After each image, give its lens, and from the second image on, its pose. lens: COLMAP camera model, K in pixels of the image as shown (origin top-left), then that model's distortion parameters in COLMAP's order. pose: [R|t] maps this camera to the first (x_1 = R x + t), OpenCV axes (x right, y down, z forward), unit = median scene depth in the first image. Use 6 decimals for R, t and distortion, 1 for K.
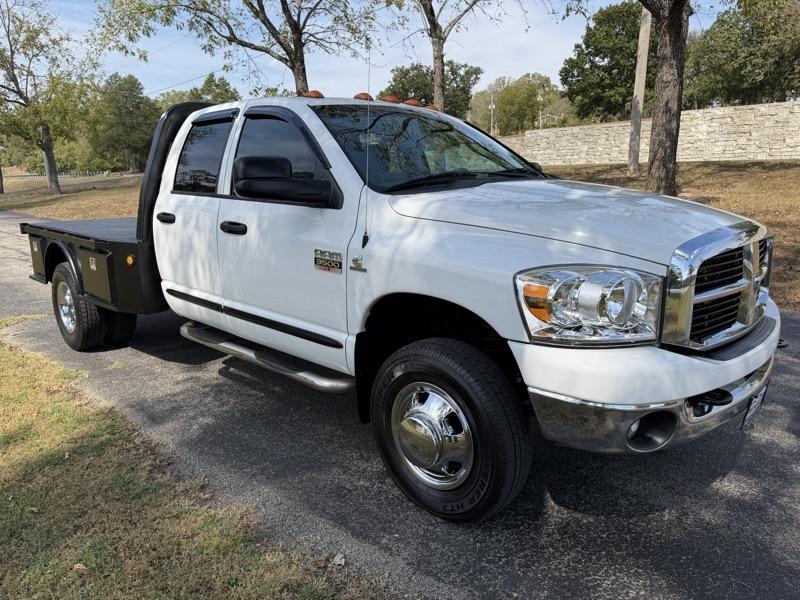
lens RADIAL K [[571.0, 0, 399.2], [0, 571.0, 302.1], [0, 0, 1]] dist [0.037934, -0.040267]
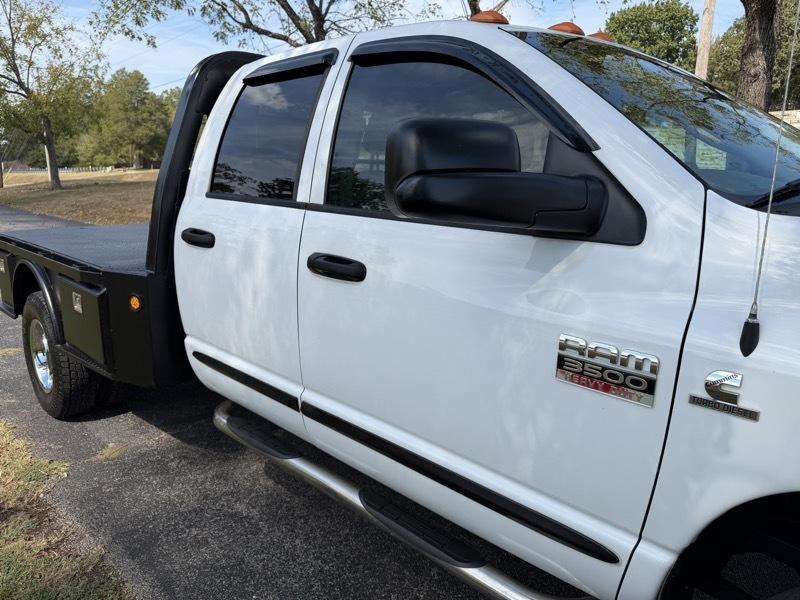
lens RADIAL K [[571.0, 0, 399.8], [0, 571.0, 302.5], [0, 0, 1]] dist [0.037934, -0.040267]
pose [[0.999805, 0.019757, 0.000099, -0.189195], [-0.019756, 0.999801, -0.002766, -0.079831], [-0.000154, 0.002763, 0.999996, 0.392574]]
